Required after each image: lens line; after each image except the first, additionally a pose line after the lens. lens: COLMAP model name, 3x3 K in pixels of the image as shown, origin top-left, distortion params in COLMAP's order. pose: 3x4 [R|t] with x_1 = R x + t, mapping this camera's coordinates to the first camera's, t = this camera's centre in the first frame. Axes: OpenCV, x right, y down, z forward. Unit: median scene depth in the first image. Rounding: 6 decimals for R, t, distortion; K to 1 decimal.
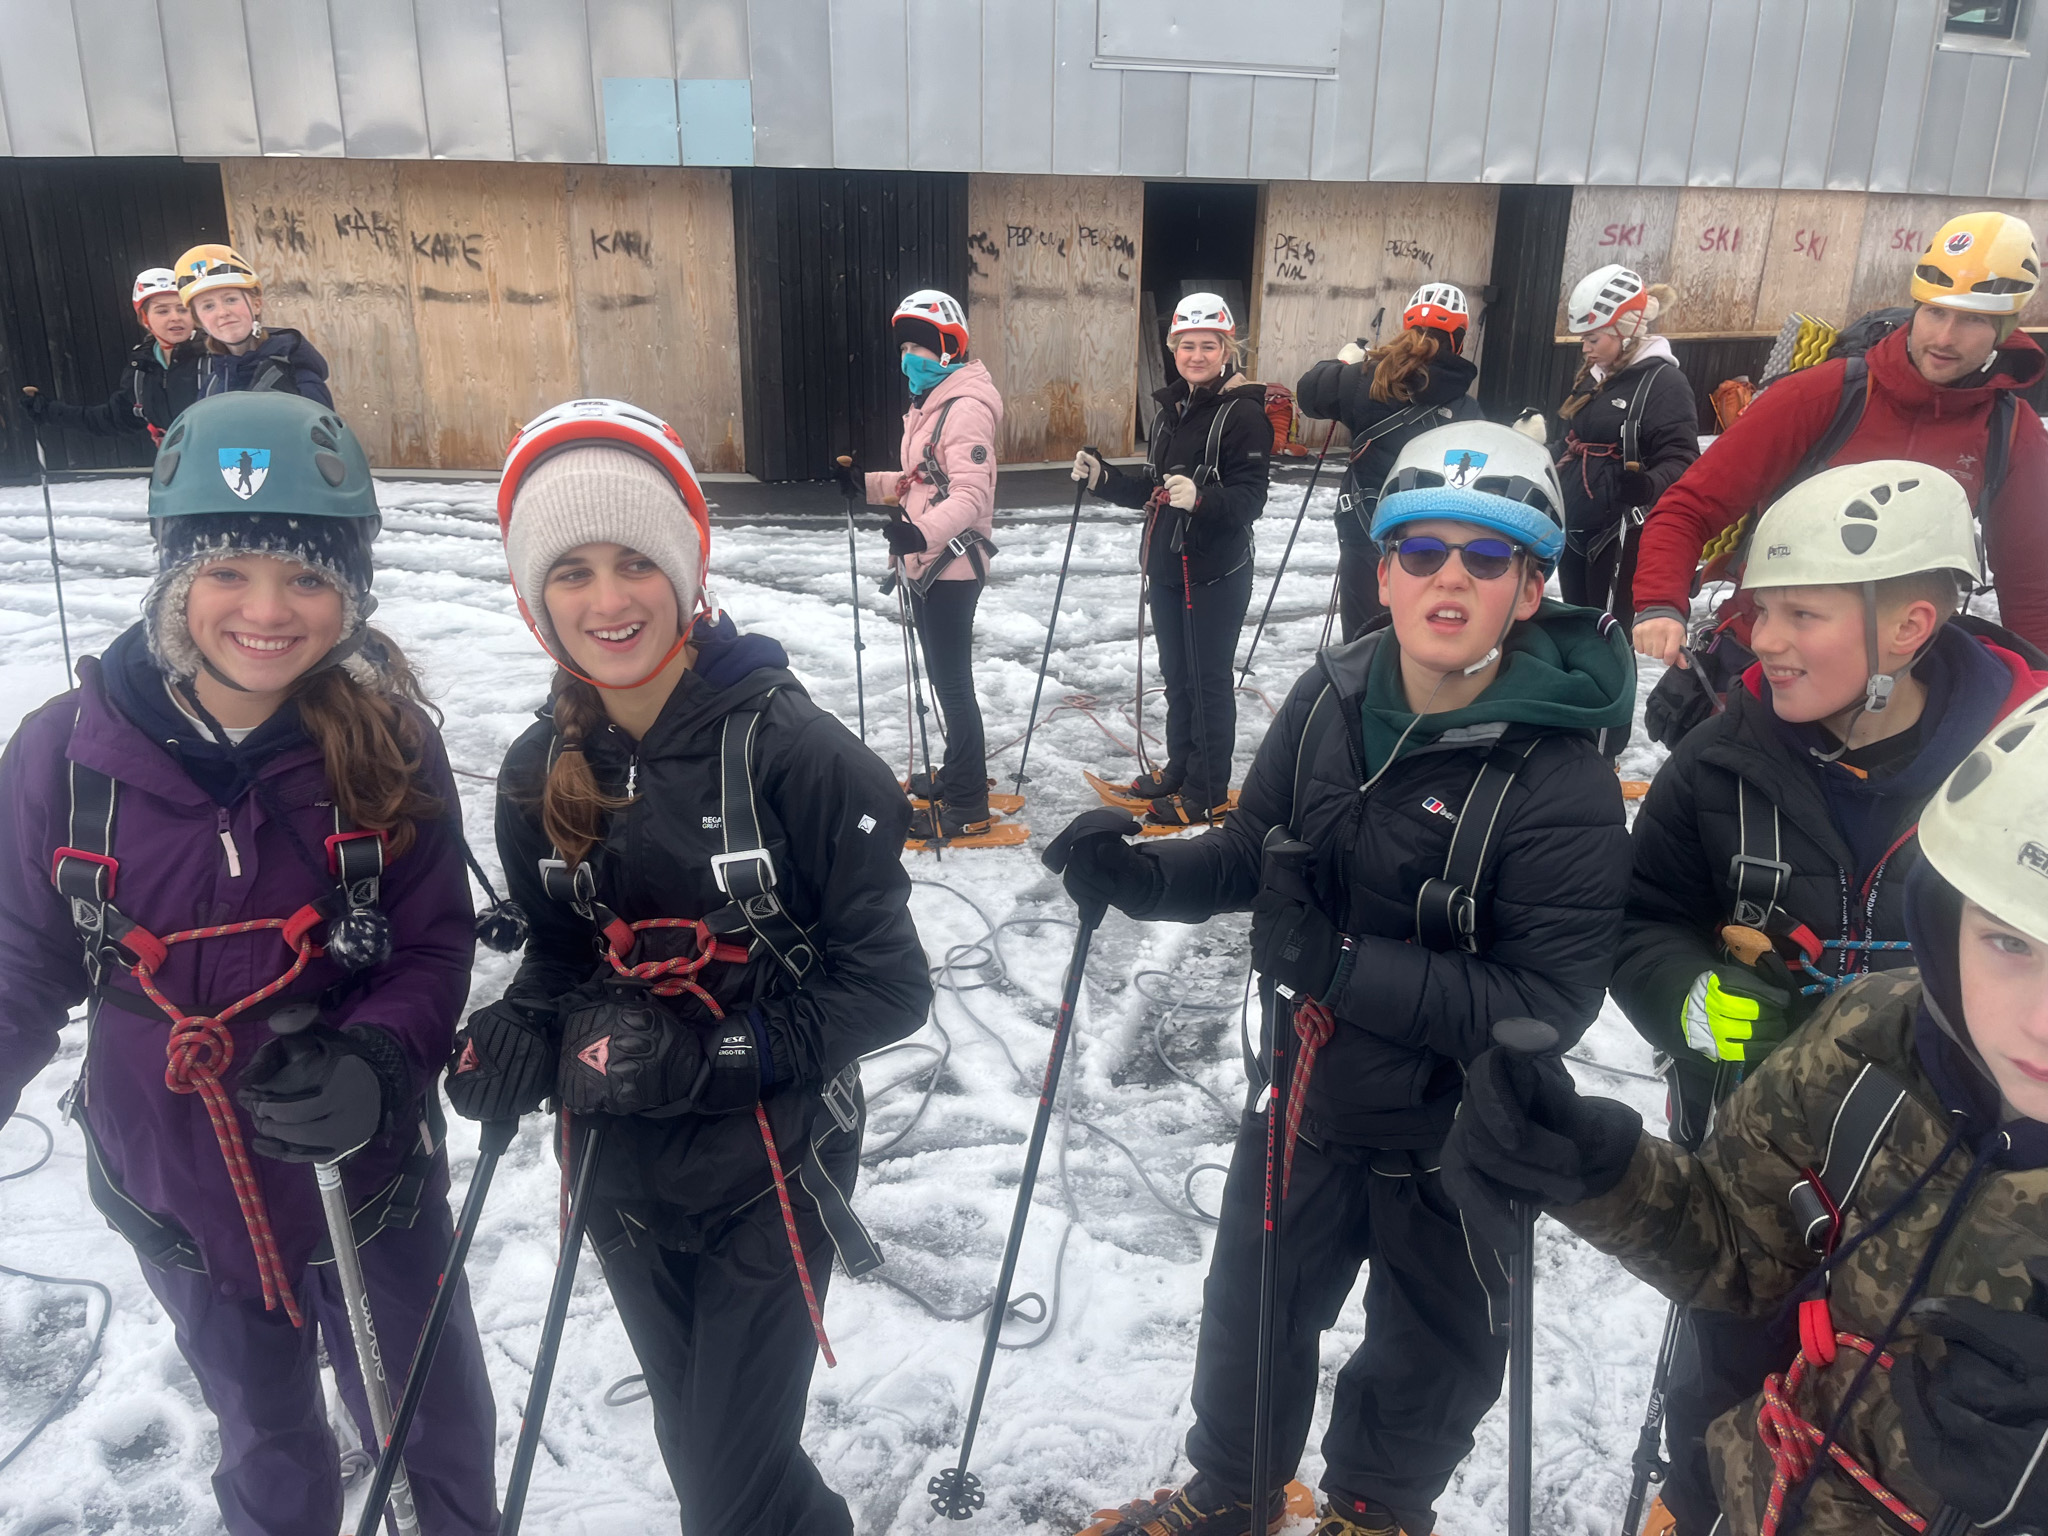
lens RADIAL K [[1552.6, 0, 1016.7], [0, 1552.6, 781.5], [0, 0, 1]] dist [0.053280, -0.063101]
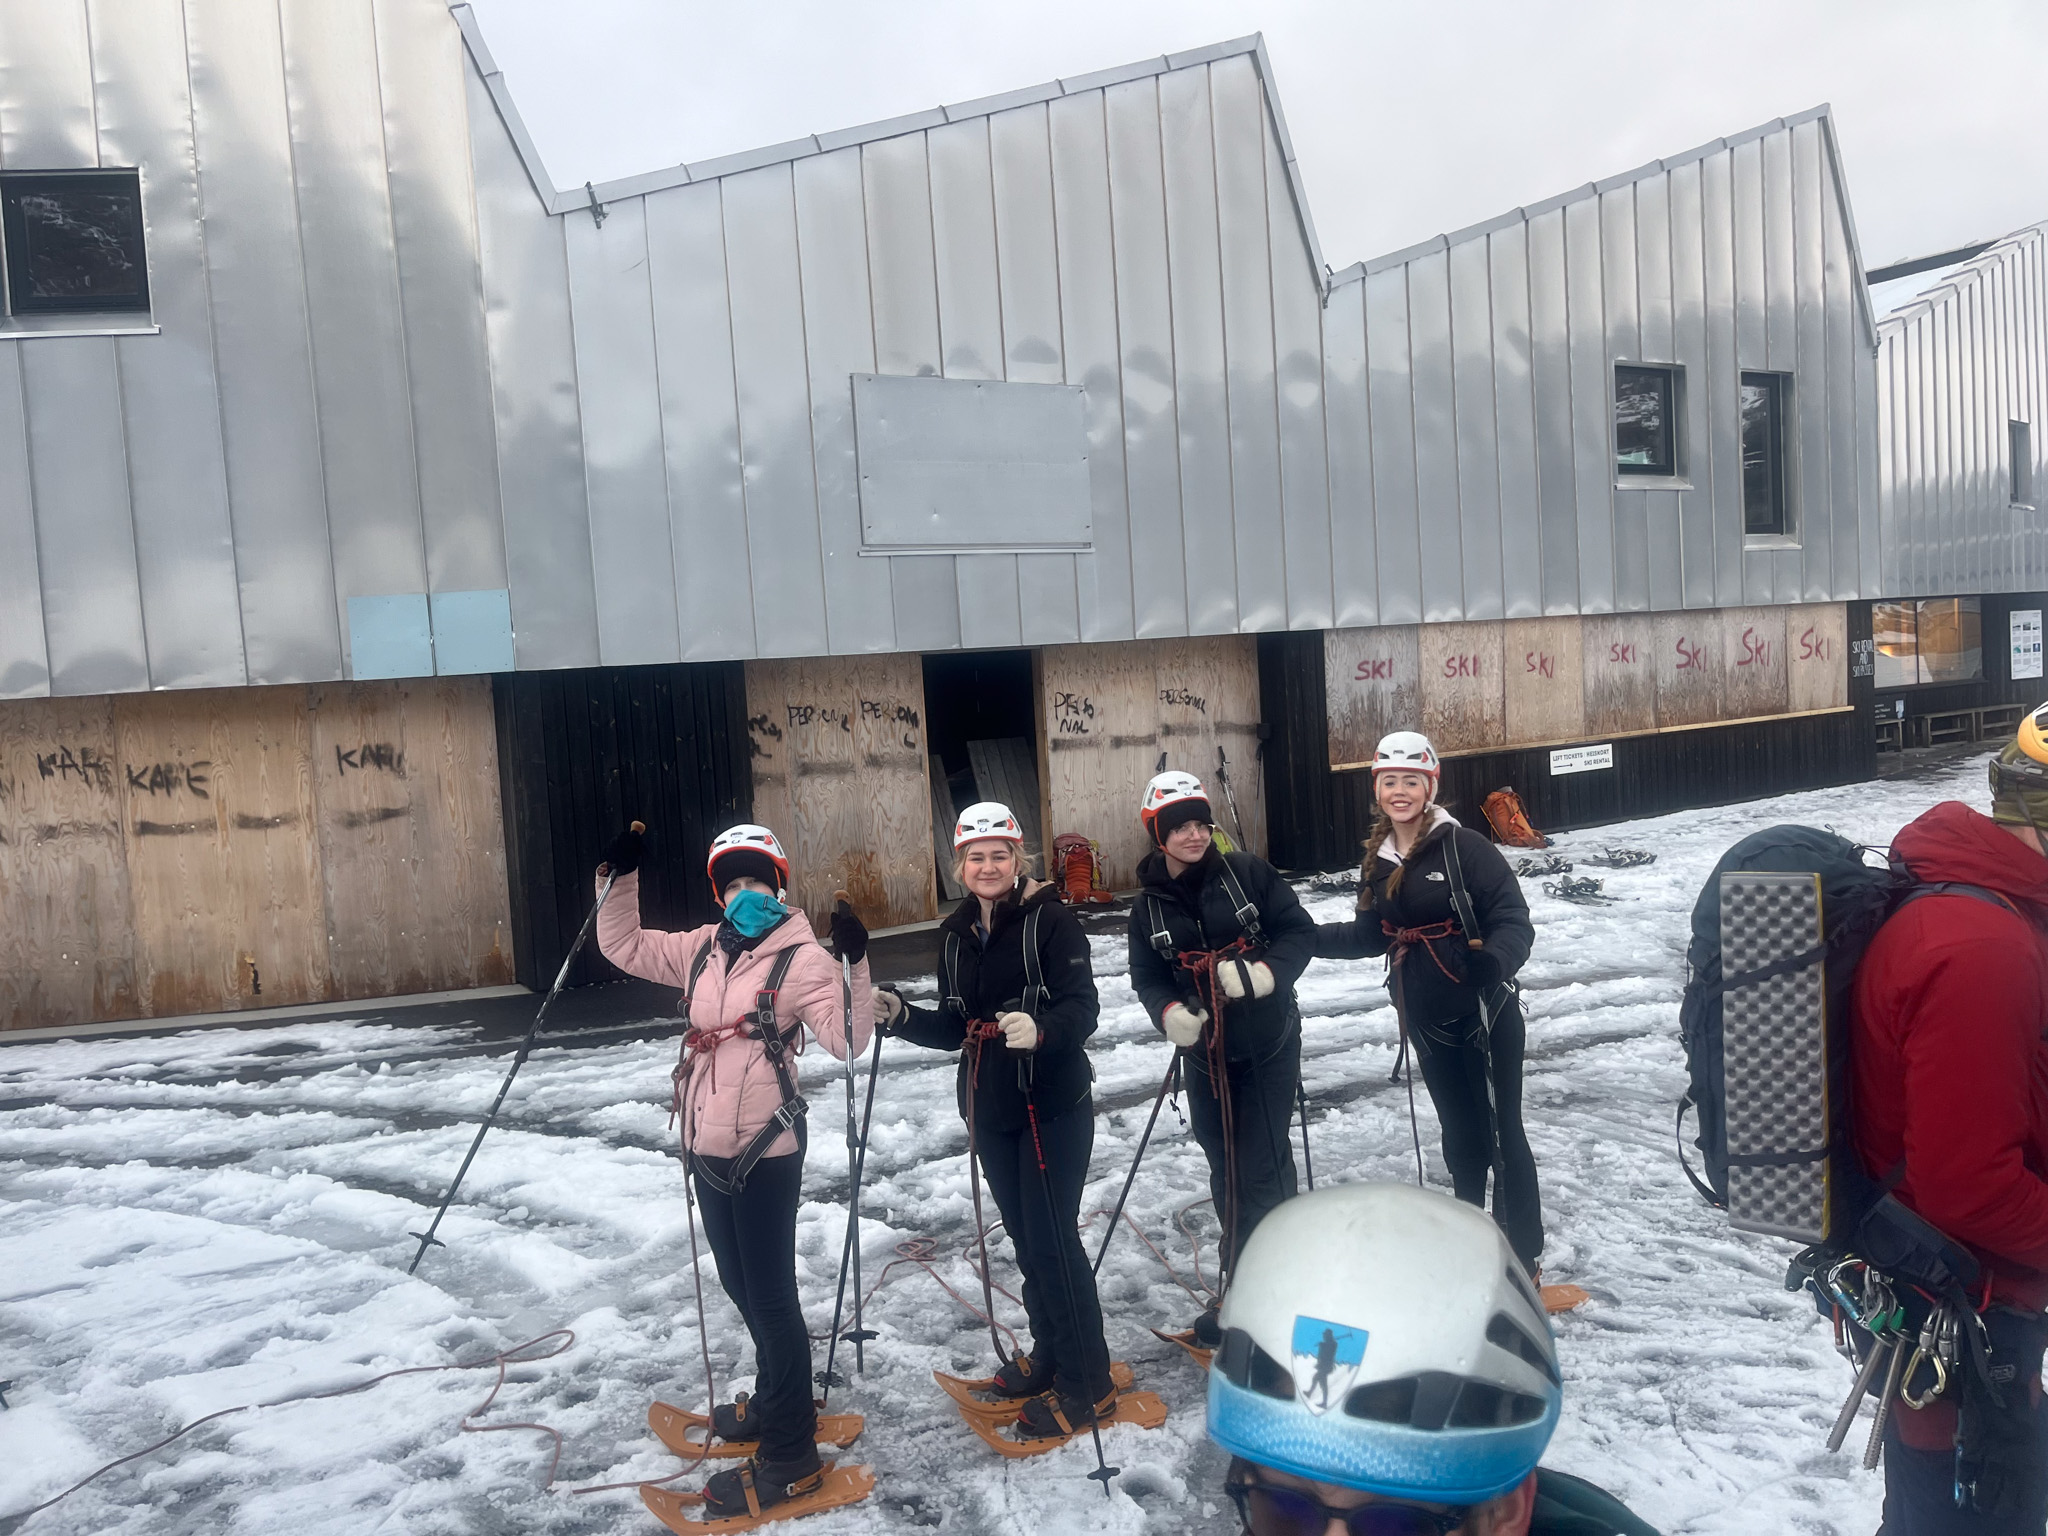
lens RADIAL K [[1515.4, 0, 1026.1], [0, 1515.4, 758.3], [0, 0, 1]] dist [0.091766, -0.126130]
pose [[0.986118, -0.079384, 0.145839, -0.000084], [0.117103, 0.955179, -0.271882, -0.047379], [-0.117719, 0.285186, 0.951216, 0.080347]]
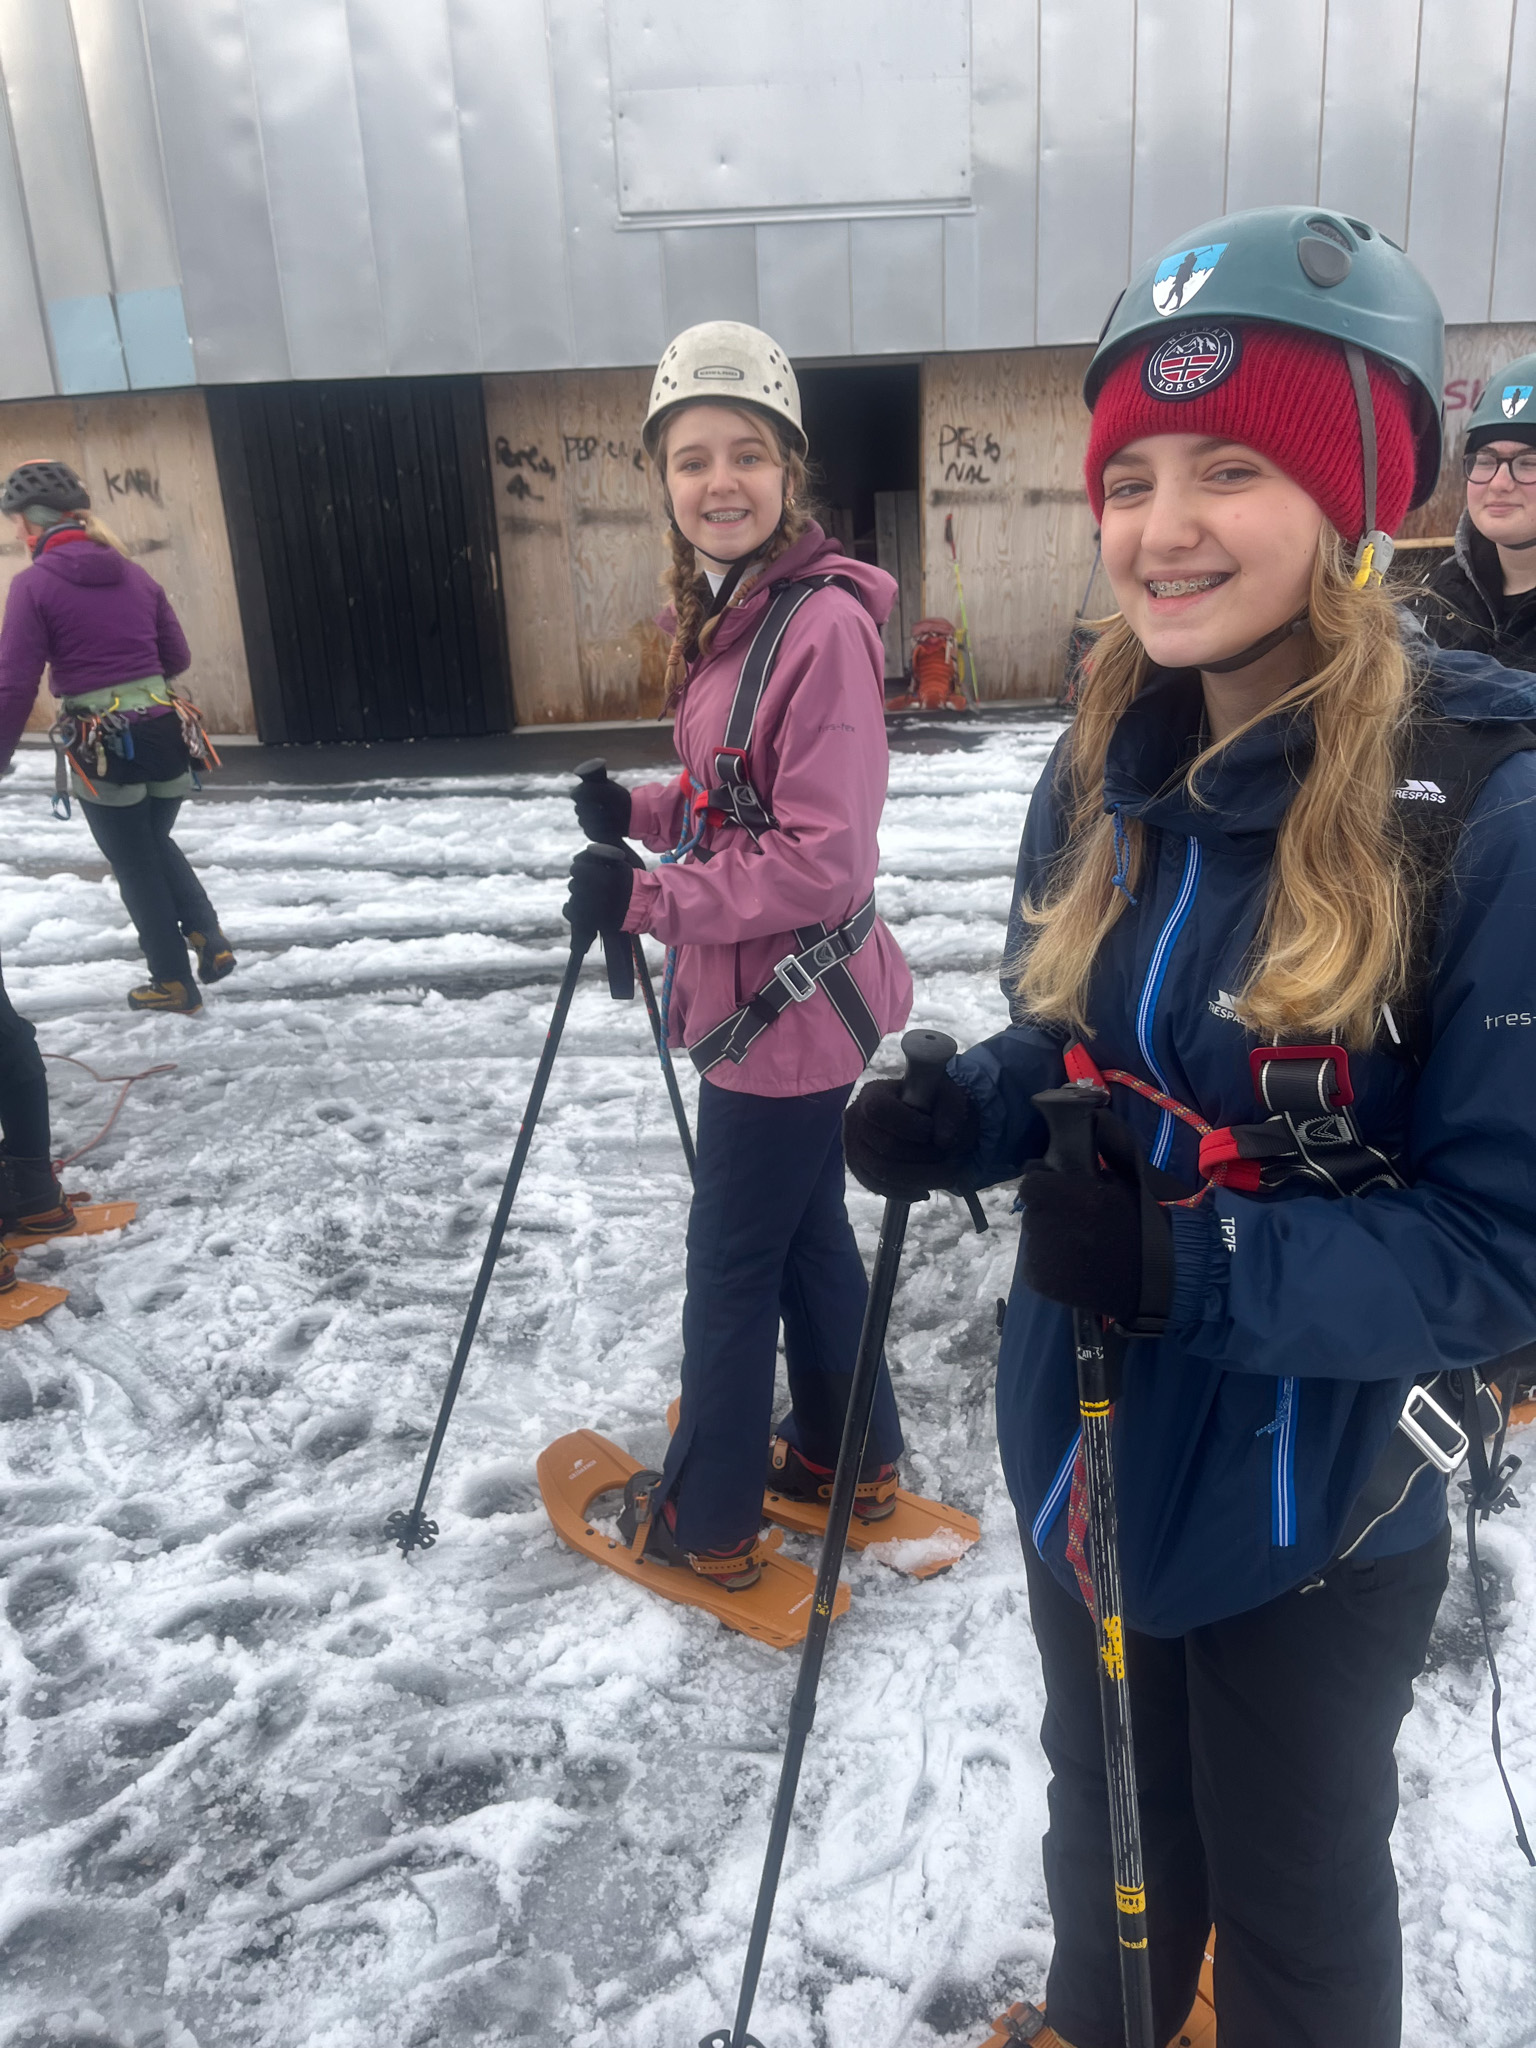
lens RADIAL K [[1552.6, 0, 768.0], [0, 1552.6, 1024.0], [0, 0, 1]] dist [0.053280, -0.063101]
pose [[0.935706, 0.067265, -0.346310, 0.420887], [-0.063431, 0.997735, 0.022408, -0.073851], [0.347033, 0.001000, 0.937852, 0.272098]]
